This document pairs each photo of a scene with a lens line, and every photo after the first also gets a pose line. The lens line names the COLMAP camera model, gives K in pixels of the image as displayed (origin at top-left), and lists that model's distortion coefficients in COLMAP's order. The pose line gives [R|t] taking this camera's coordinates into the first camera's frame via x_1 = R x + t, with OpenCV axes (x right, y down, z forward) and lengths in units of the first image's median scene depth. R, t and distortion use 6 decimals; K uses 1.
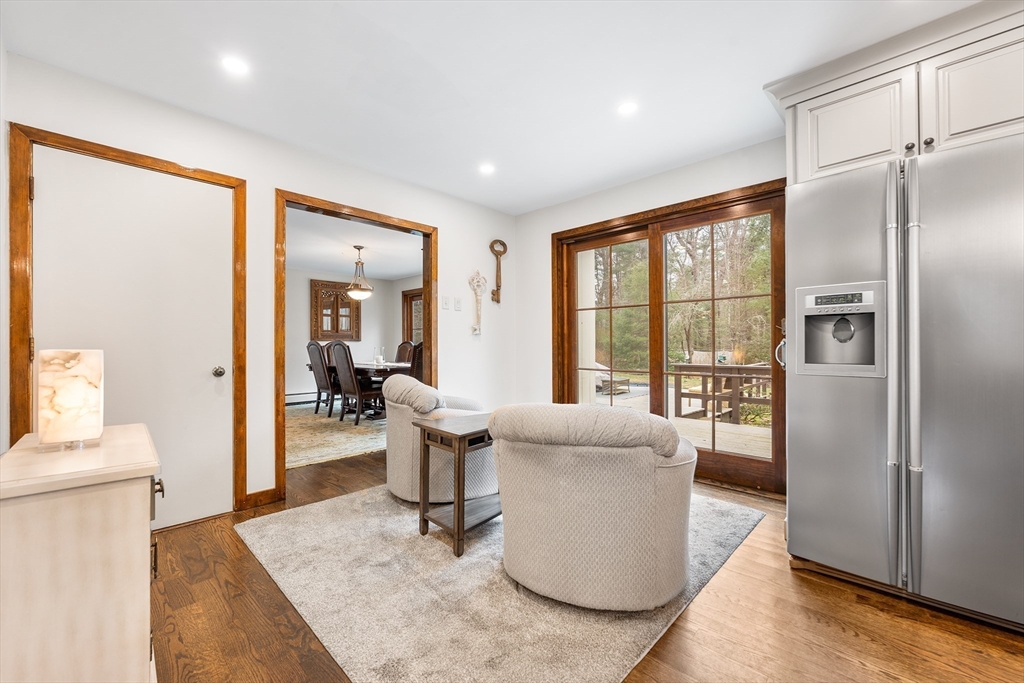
lens RADIAL K [[416.0, 0, 513.0], [0, 416.0, 344.6], [0, 0, 1]] dist [-0.002060, 0.000278]
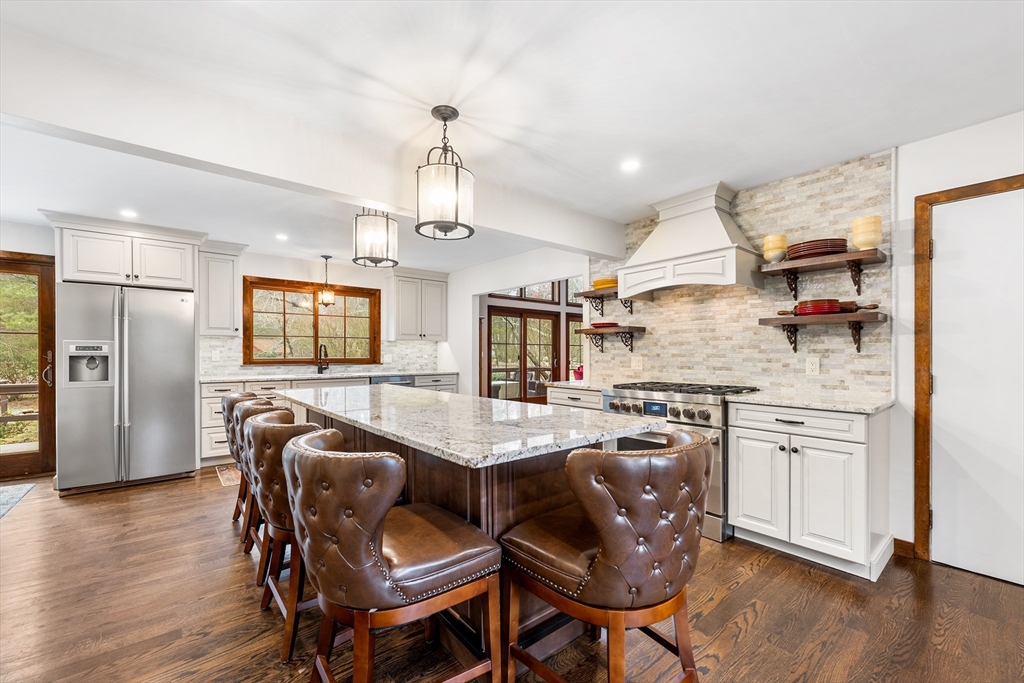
lens RADIAL K [[416.0, 0, 511.5], [0, 416.0, 350.8], [0, 0, 1]] dist [-0.002060, 0.000278]
pose [[0.127097, -0.000530, 0.991890, -0.902854], [0.000142, 1.000000, 0.000516, -0.095884], [-0.991890, 0.000075, 0.127097, -1.218389]]
